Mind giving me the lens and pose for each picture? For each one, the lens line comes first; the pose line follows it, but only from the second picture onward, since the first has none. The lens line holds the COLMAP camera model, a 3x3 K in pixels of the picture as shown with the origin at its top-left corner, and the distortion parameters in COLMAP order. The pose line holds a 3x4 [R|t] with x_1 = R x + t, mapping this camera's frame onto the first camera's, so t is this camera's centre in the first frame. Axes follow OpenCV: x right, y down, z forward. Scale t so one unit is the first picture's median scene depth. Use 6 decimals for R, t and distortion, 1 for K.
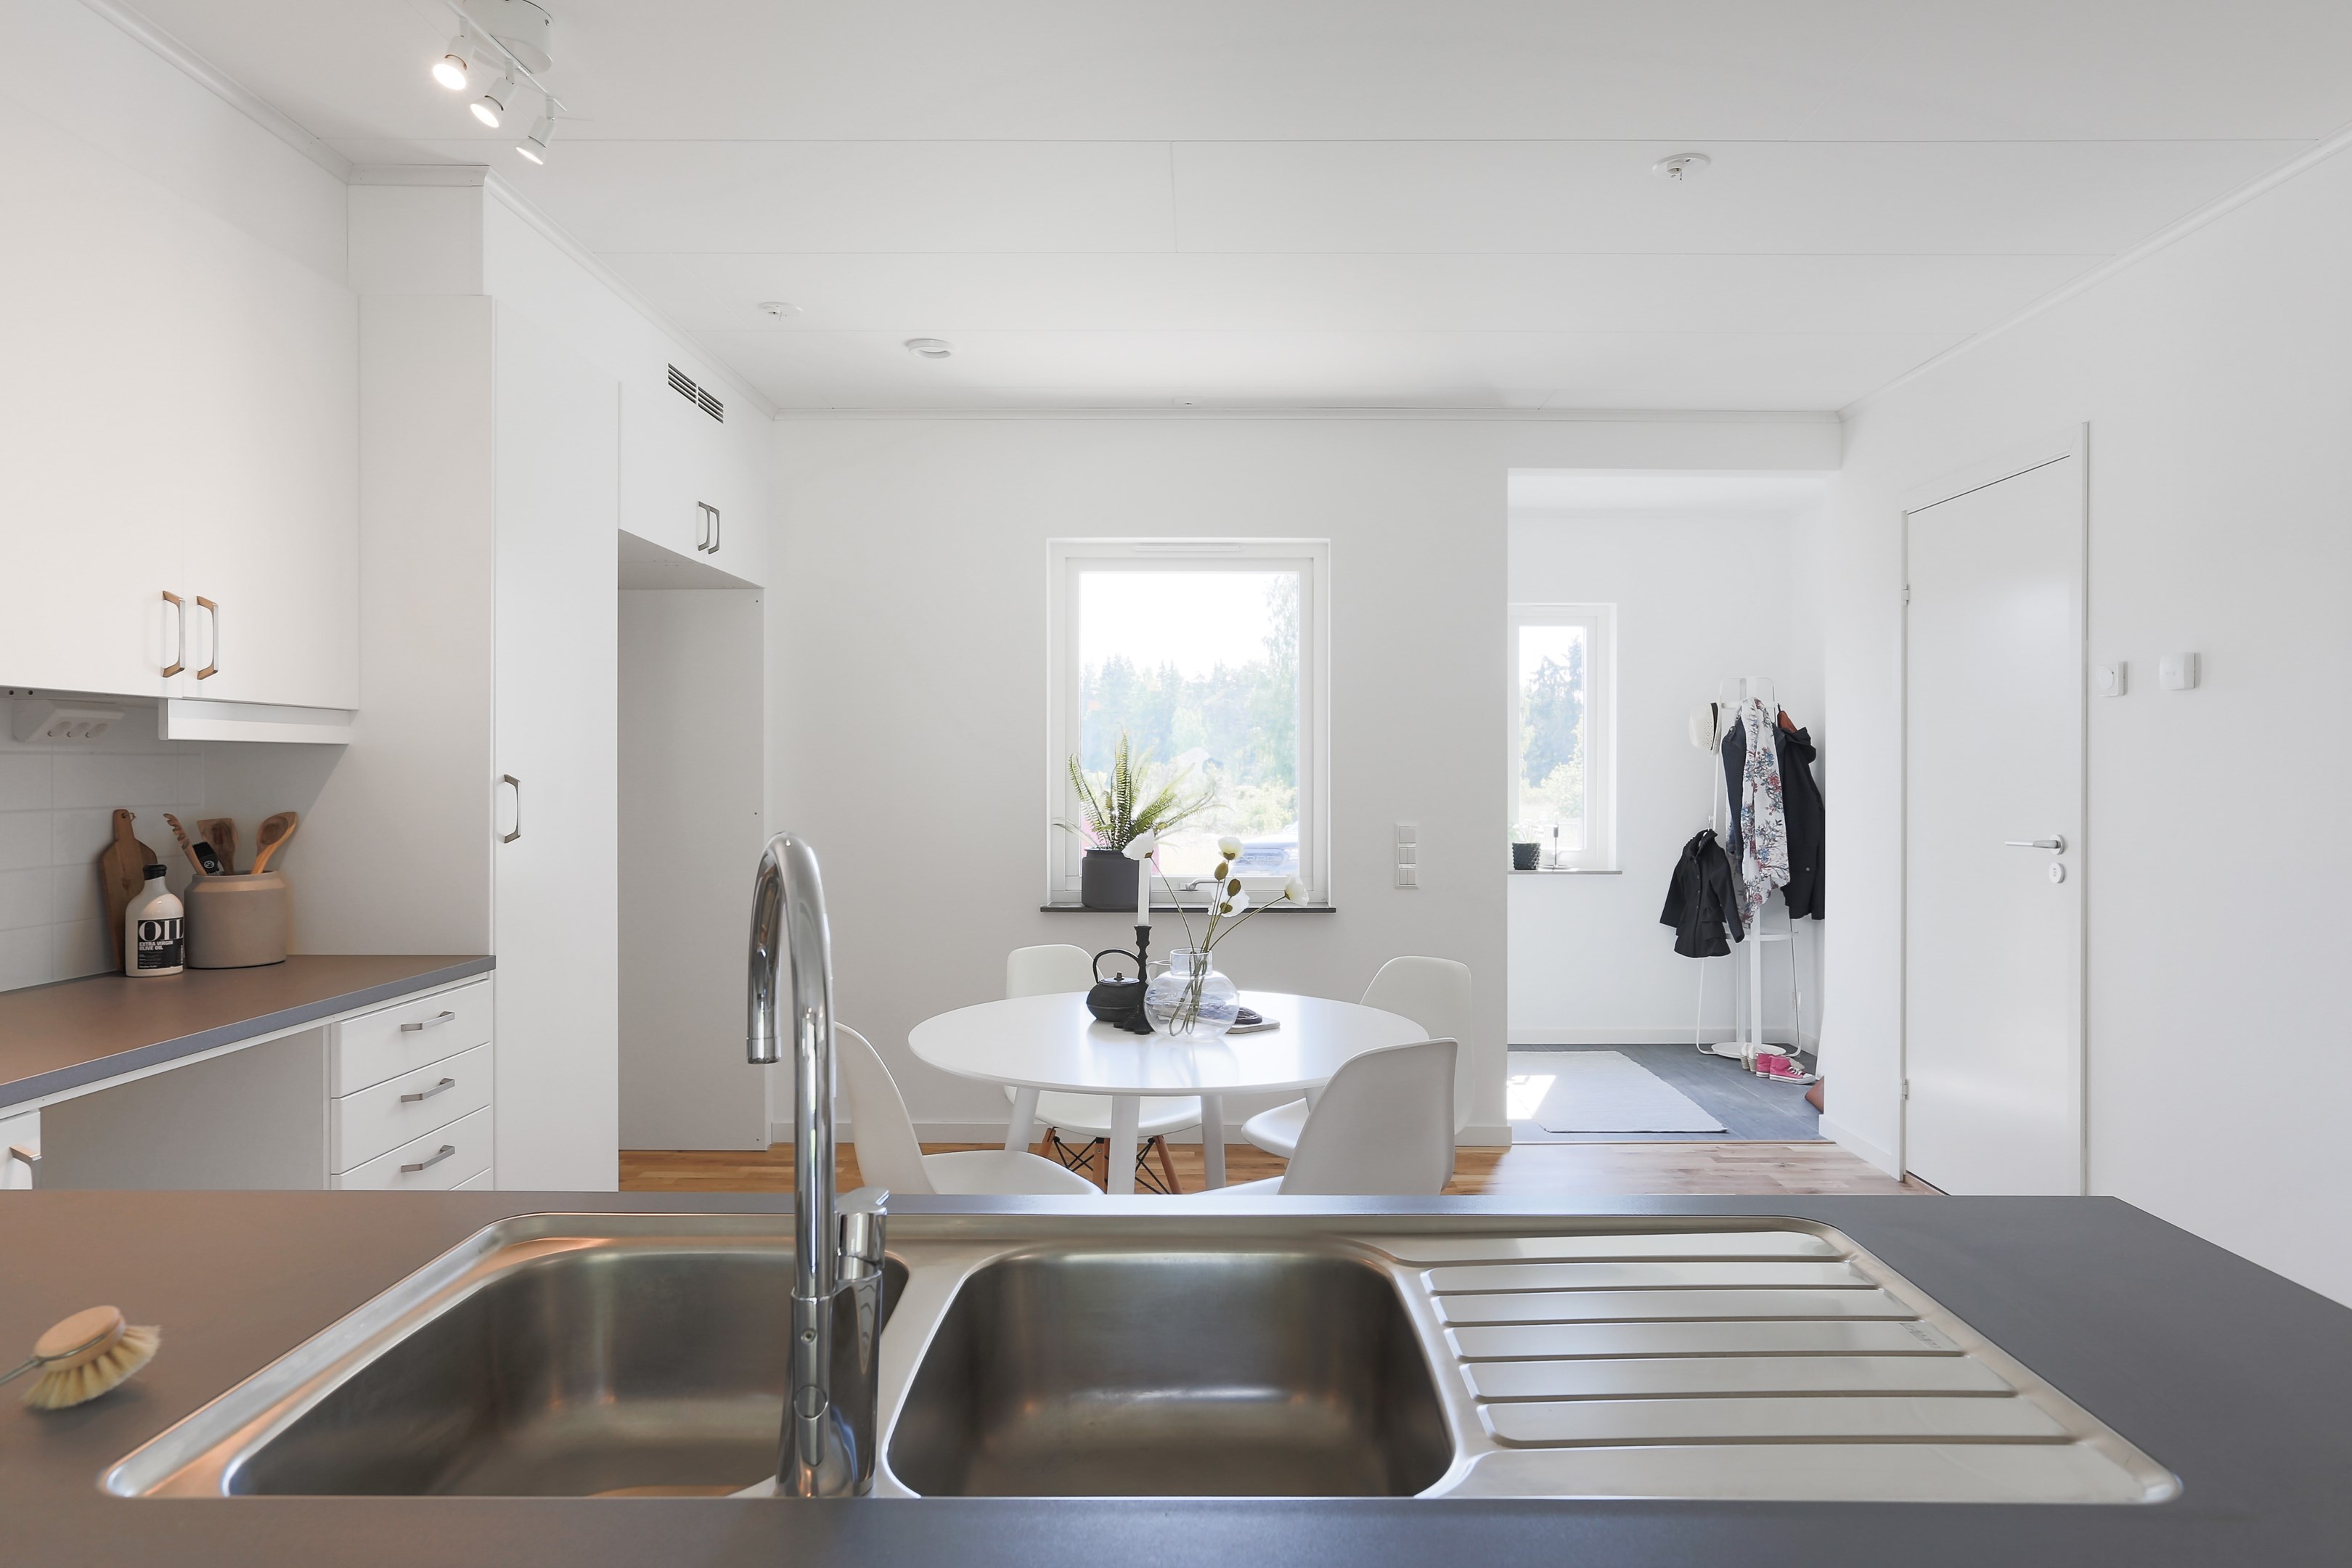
lens RADIAL K [[1381.6, 0, 1176.0], [0, 1381.6, 784.0], [0, 0, 1]] dist [-0.000712, -0.000113]
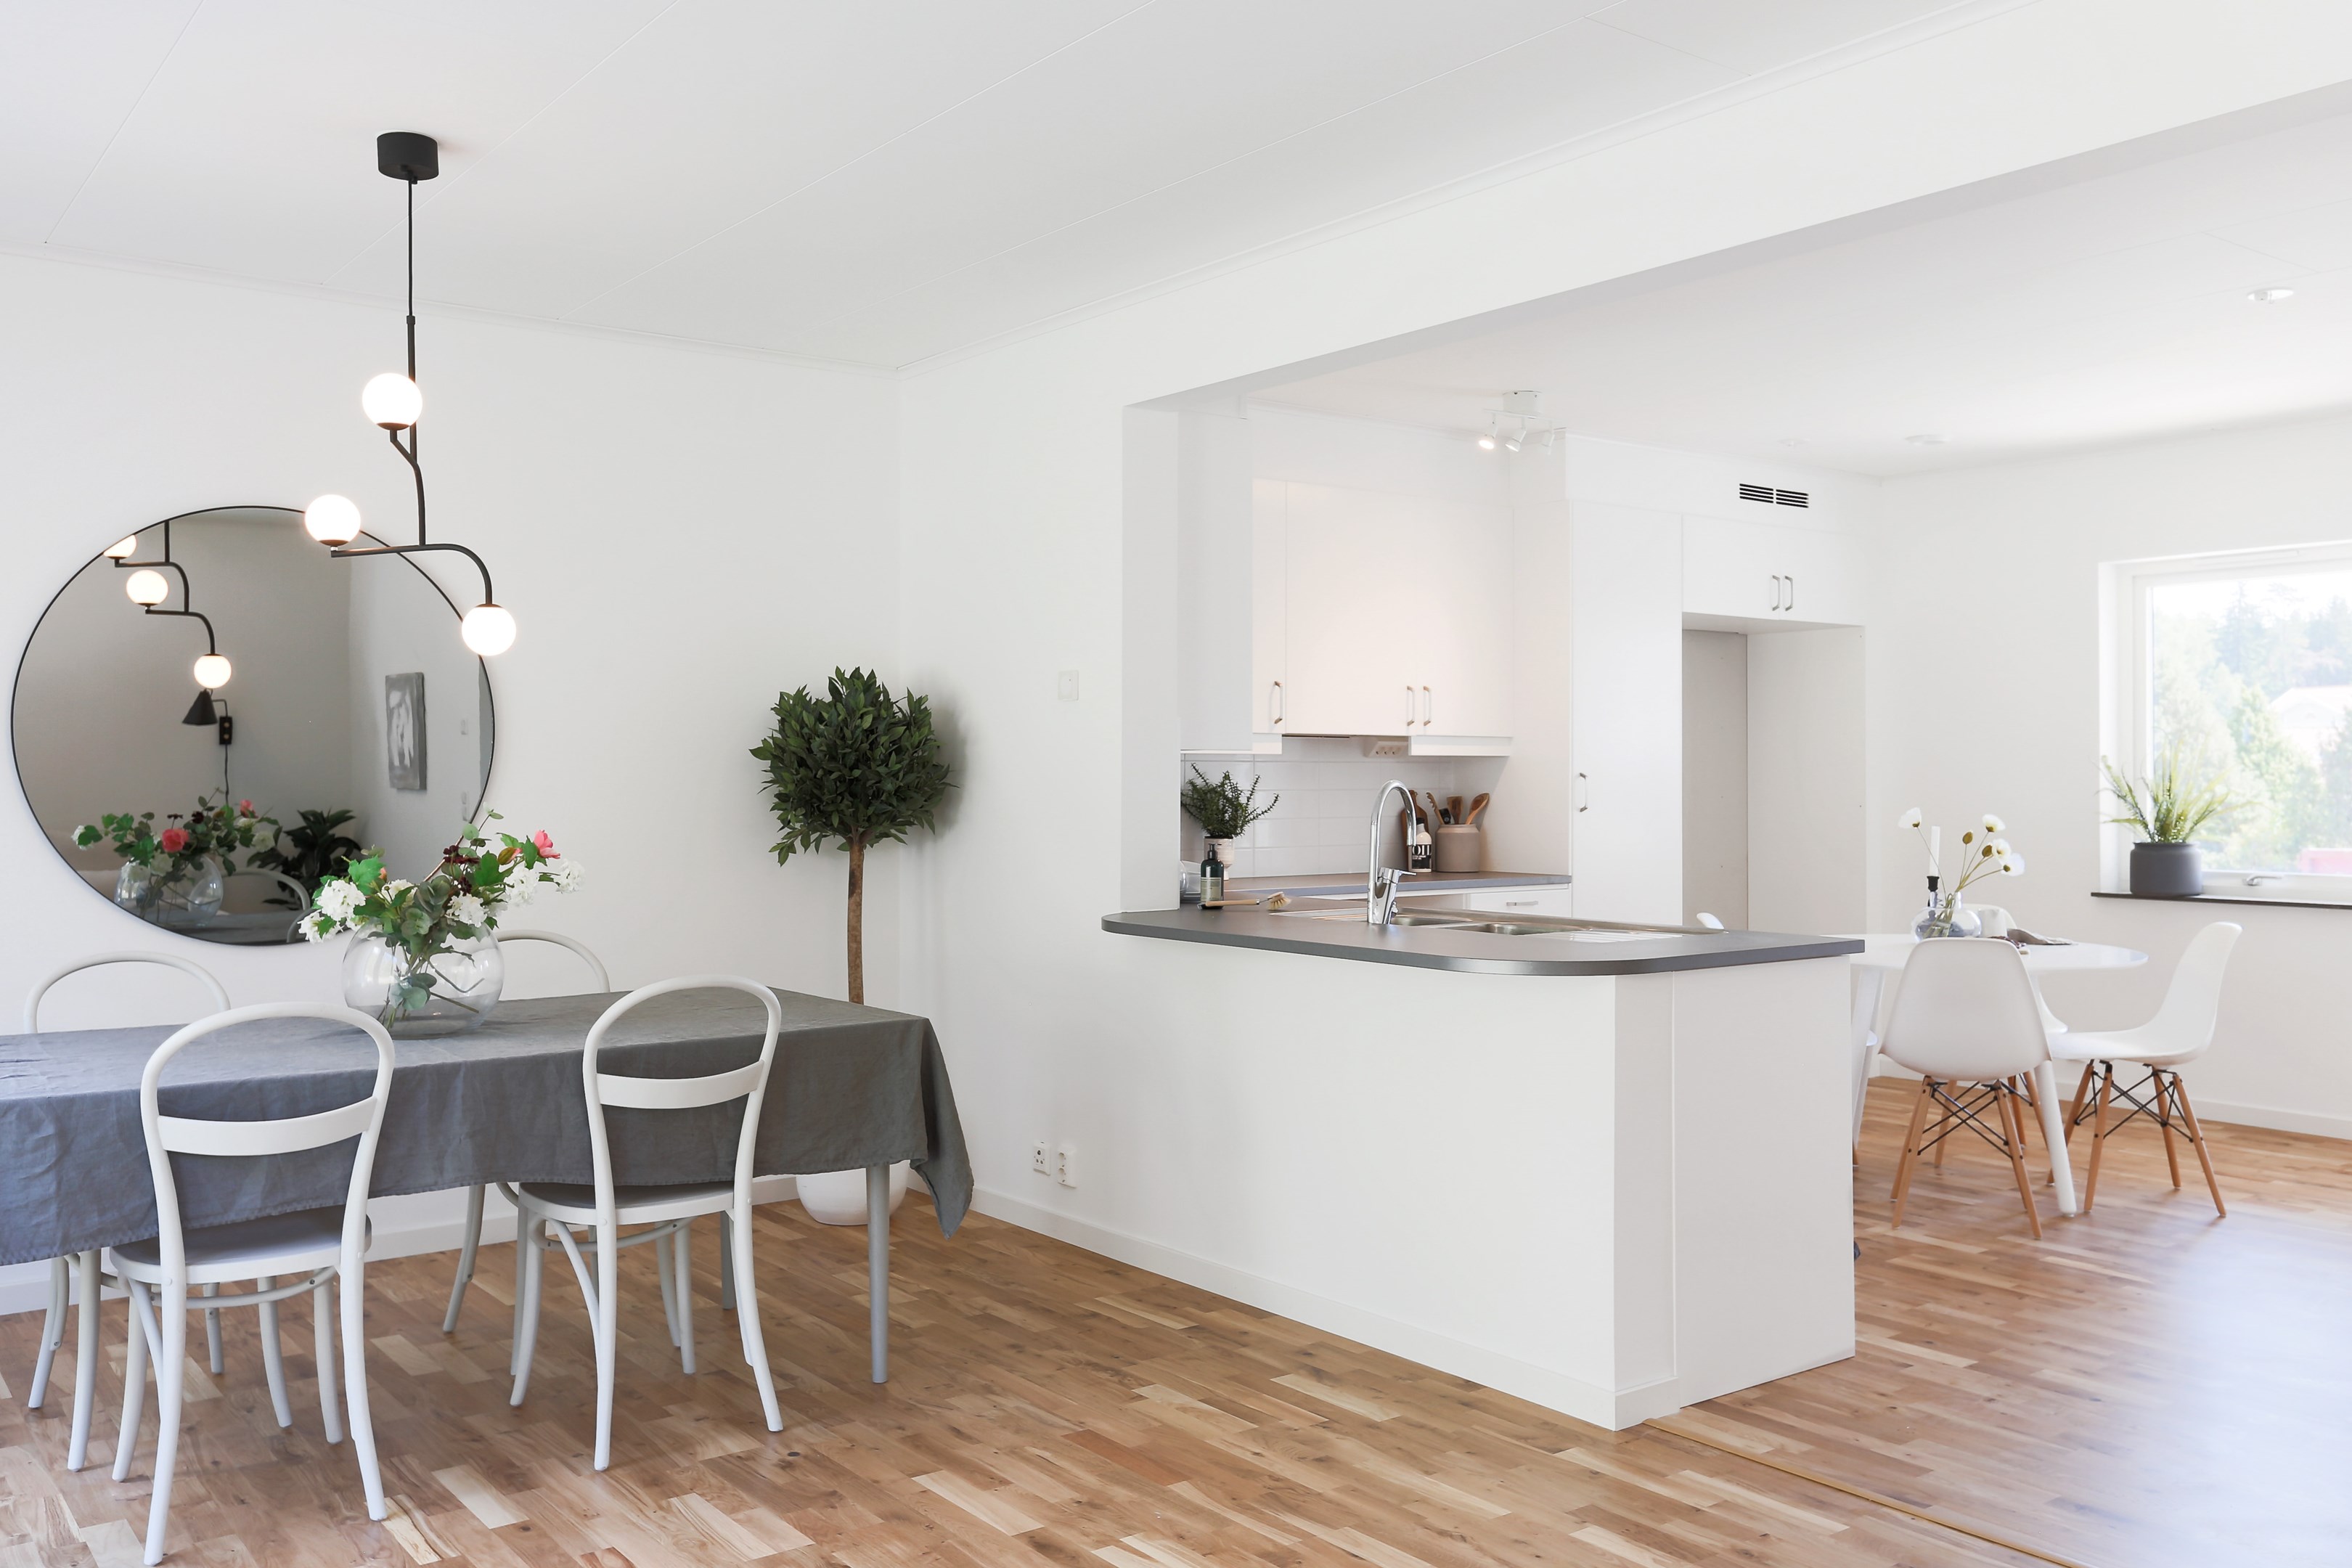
lens RADIAL K [[1858.0, 0, 1176.0], [0, 1858.0, 784.0], [0, 0, 1]] dist [-0.000256, -0.000082]
pose [[0.611483, -0.000194, -0.791258, 1.078321], [-0.008071, 0.999946, -0.006482, 0.027760], [0.791217, 0.010350, 0.611448, -0.850567]]
